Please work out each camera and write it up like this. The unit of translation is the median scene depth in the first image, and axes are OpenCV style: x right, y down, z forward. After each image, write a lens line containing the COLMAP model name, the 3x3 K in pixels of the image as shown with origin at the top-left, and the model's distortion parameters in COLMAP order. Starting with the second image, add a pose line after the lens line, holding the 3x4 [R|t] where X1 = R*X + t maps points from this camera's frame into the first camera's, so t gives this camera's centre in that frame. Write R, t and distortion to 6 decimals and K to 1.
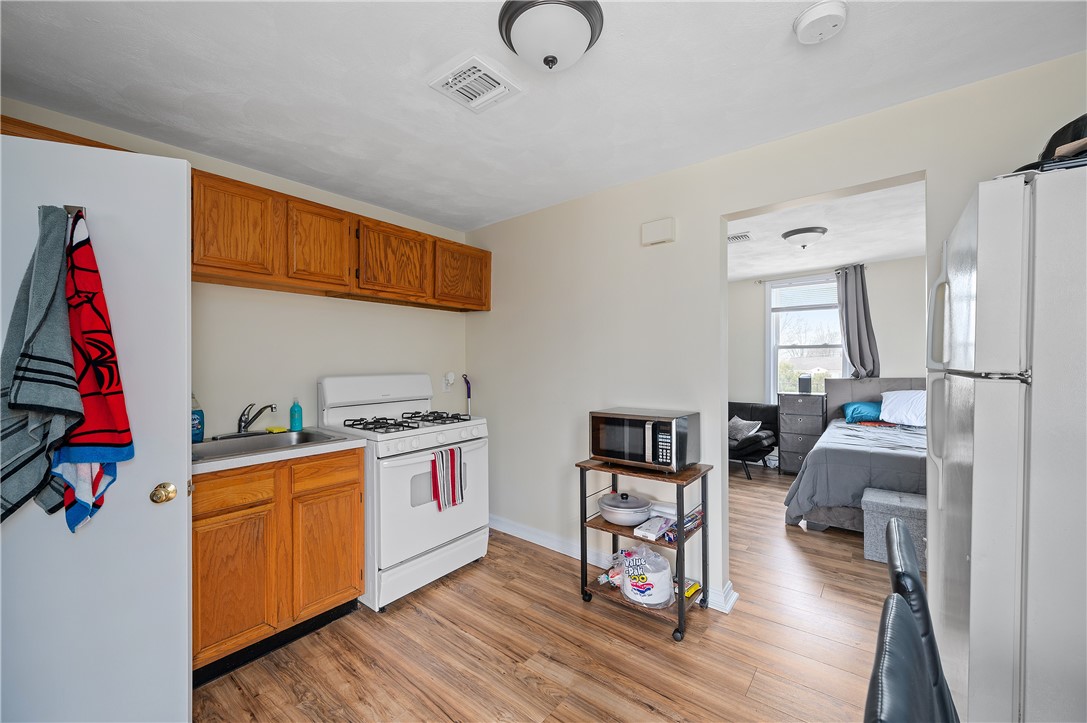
lens RADIAL K [[430.8, 0, 543.5], [0, 430.8, 361.5], [0, 0, 1]] dist [0.000127, -0.000139]
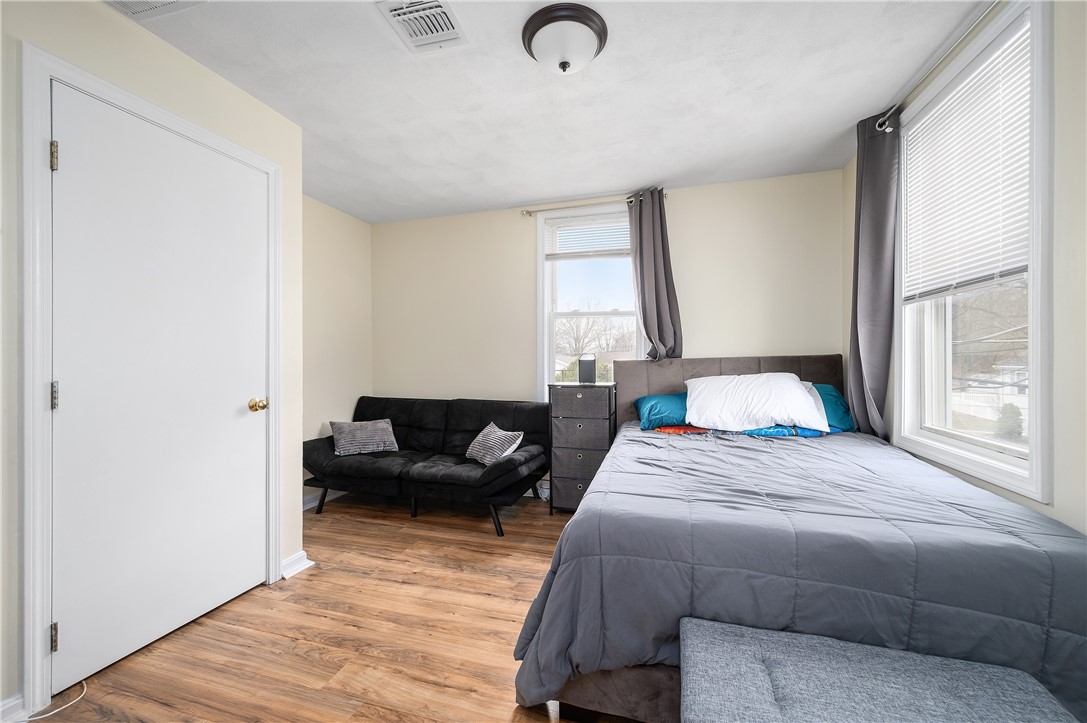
lens RADIAL K [[430.9, 0, 542.0], [0, 430.9, 349.1], [0, 0, 1]] dist [-0.000037, -0.000110]
pose [[0.925847, 0.008673, 0.377798, 0.313159], [-0.003249, 0.999882, -0.014992, 0.033459], [-0.377884, 0.012652, 0.925767, 0.446462]]
